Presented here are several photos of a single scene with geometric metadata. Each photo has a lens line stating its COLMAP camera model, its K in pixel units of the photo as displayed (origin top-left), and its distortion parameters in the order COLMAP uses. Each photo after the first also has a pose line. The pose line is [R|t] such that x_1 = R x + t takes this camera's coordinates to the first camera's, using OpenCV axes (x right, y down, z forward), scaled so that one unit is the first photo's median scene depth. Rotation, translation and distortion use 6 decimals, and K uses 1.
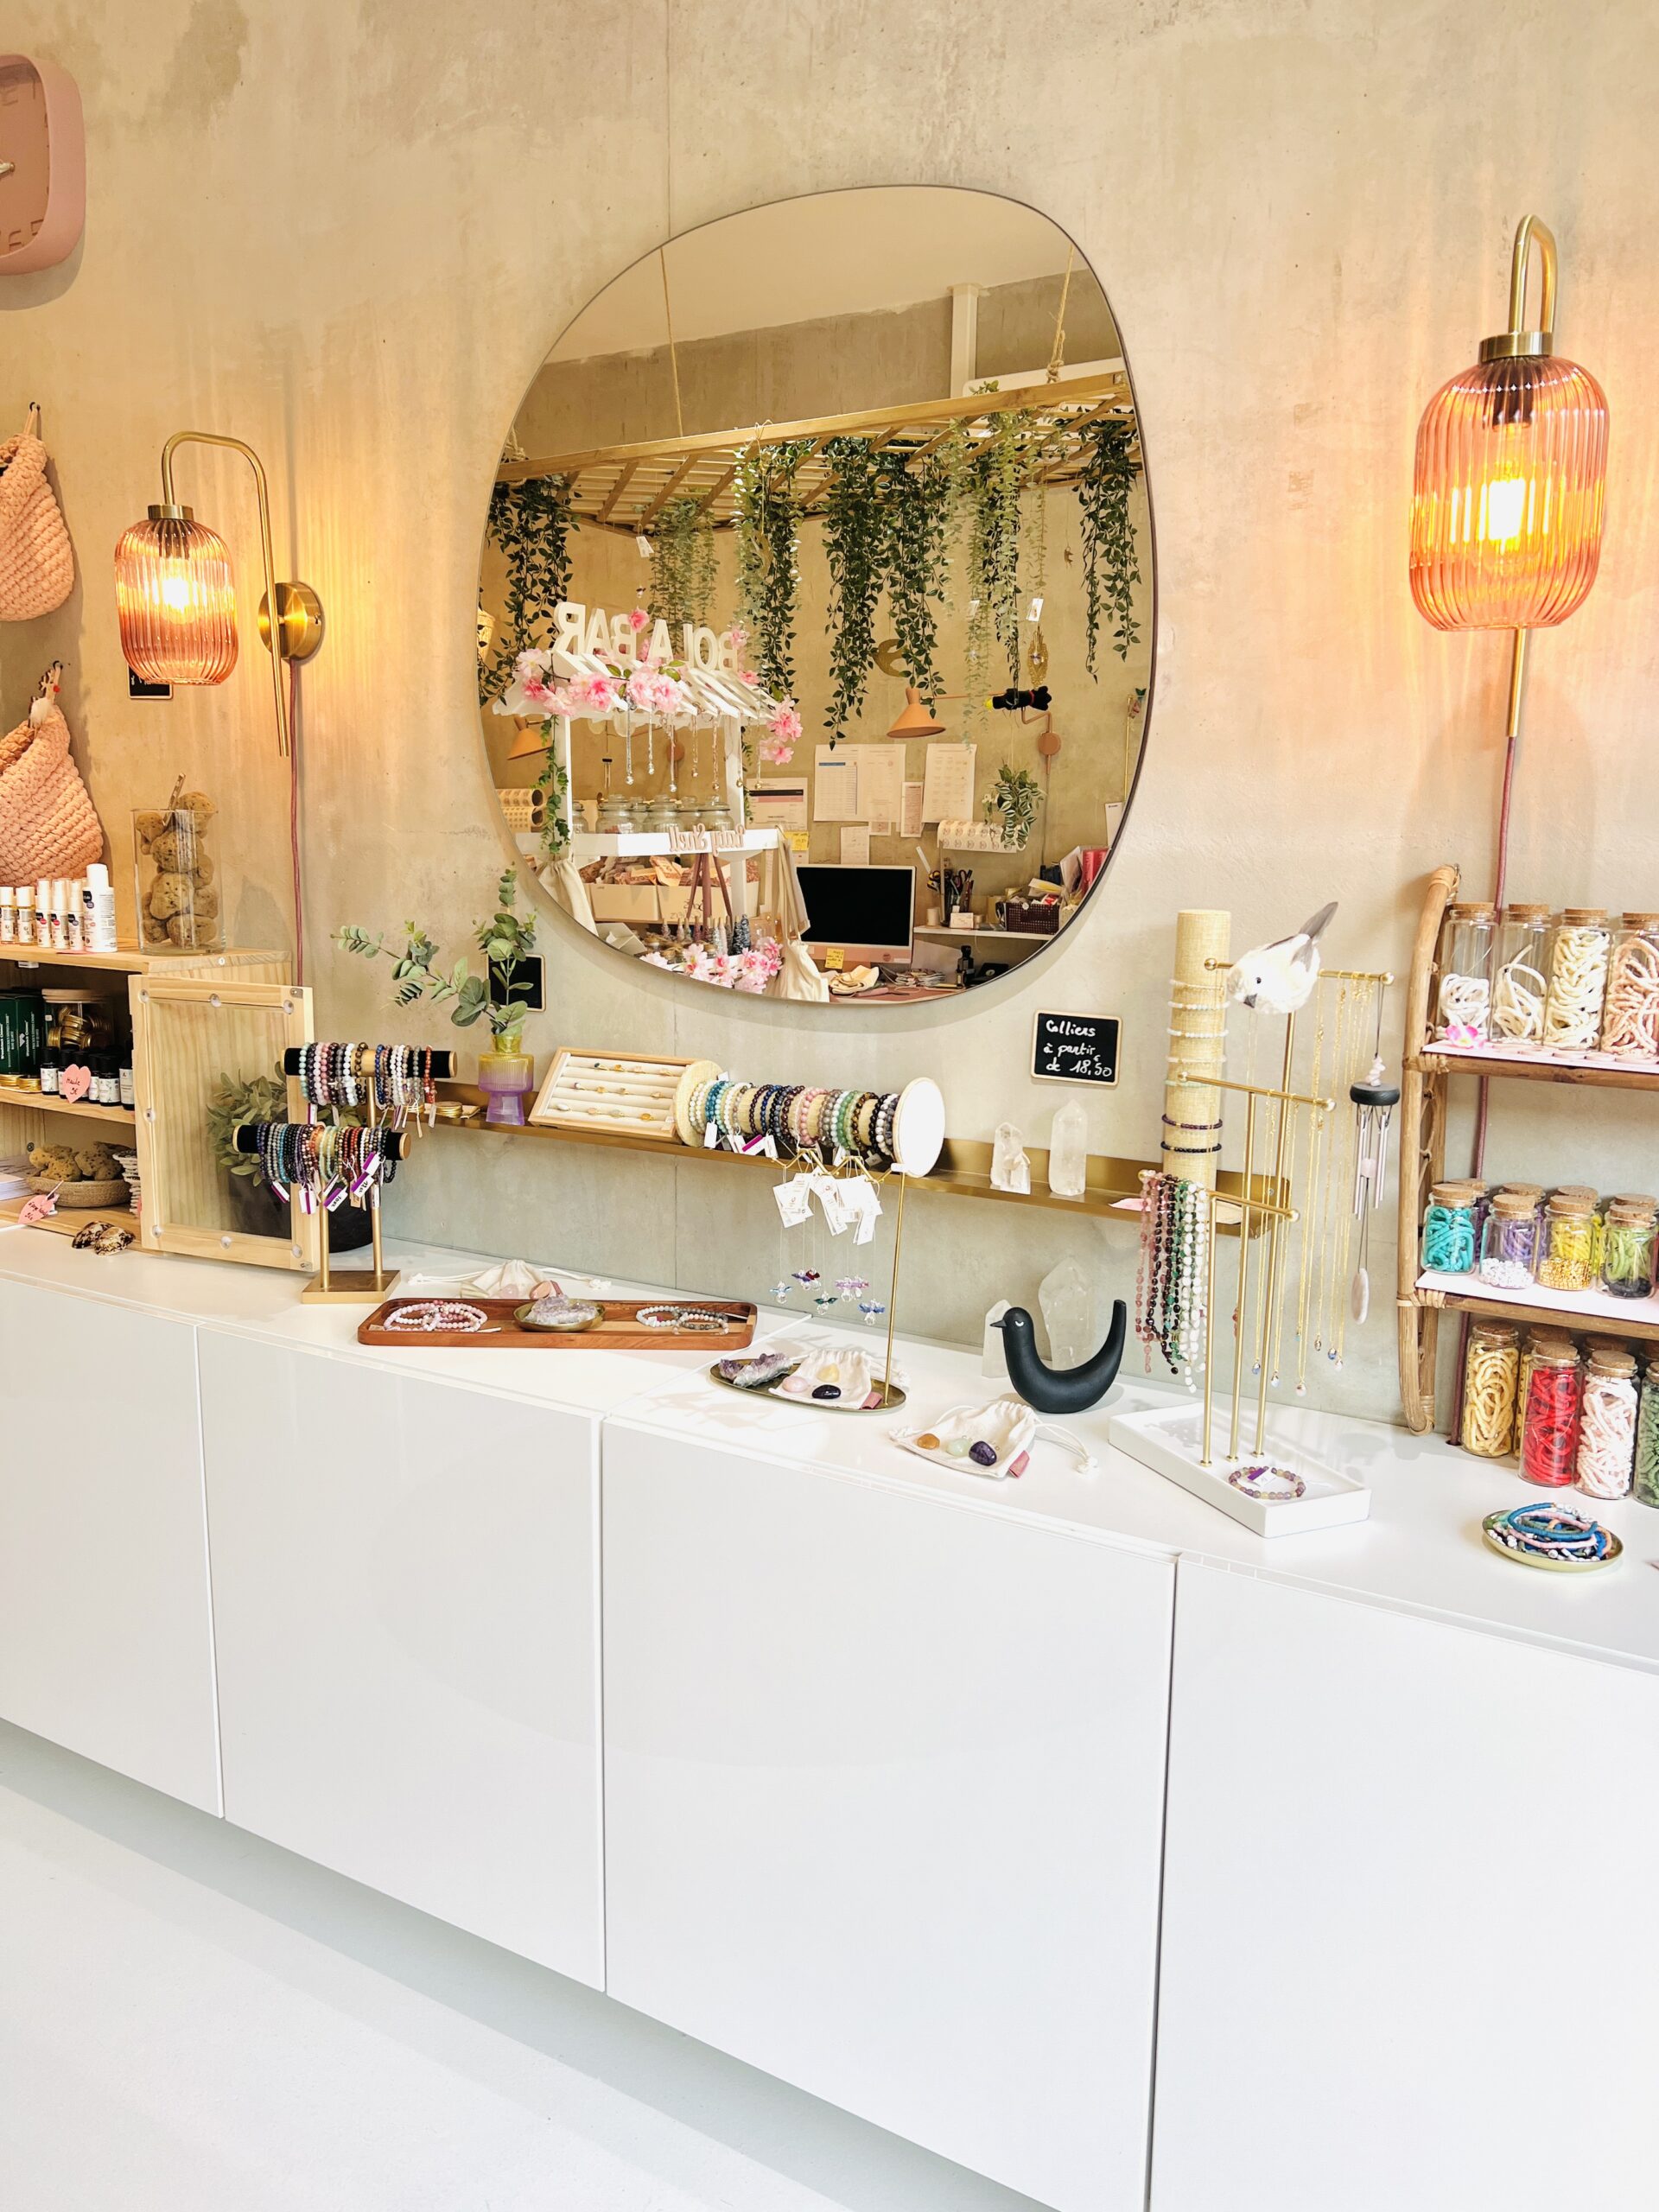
lens RADIAL K [[1646.7, 0, 835.2], [0, 1646.7, 1108.5], [0, 0, 1]] dist [0.030696, -0.040579]
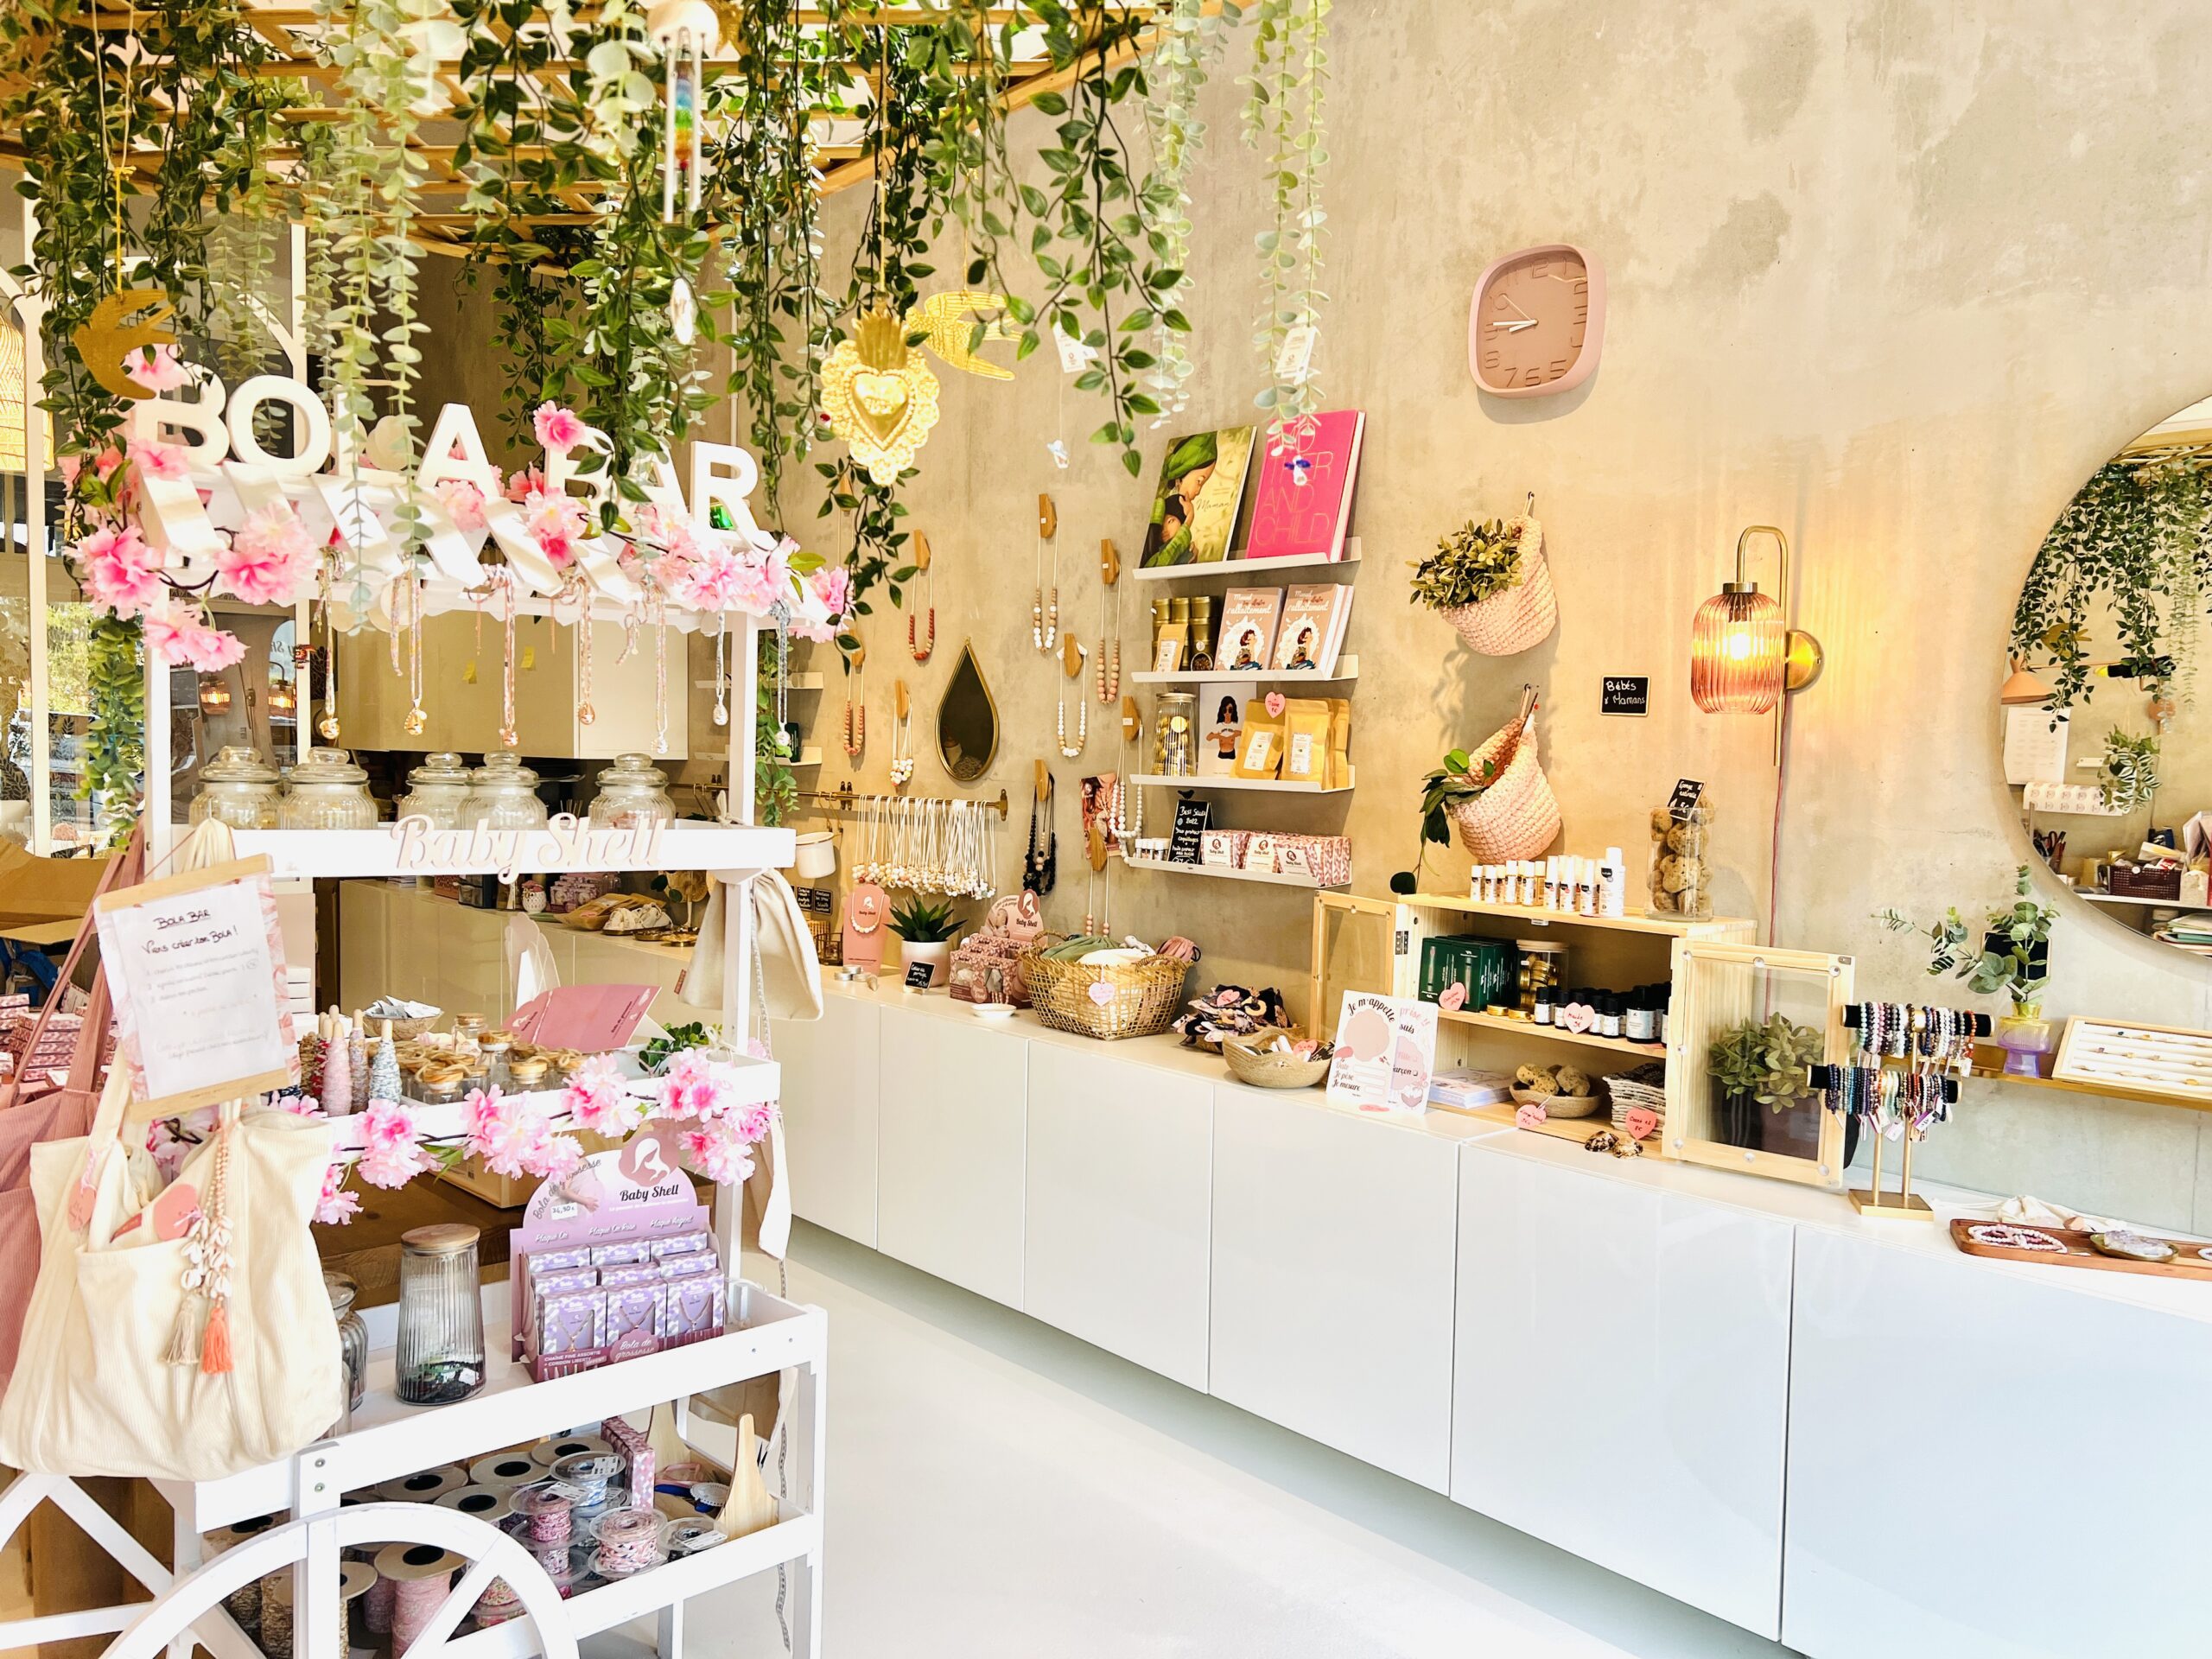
lens RADIAL K [[1646.7, 0, 1099.9], [0, 1646.7, 826.4], [0, 0, 1]] dist [0.030696, -0.040579]
pose [[0.951830, 0.023516, -0.305722, -0.447541], [-0.060994, 0.991650, -0.113621, 0.005435], [0.300497, 0.126795, 0.945317, -0.335433]]
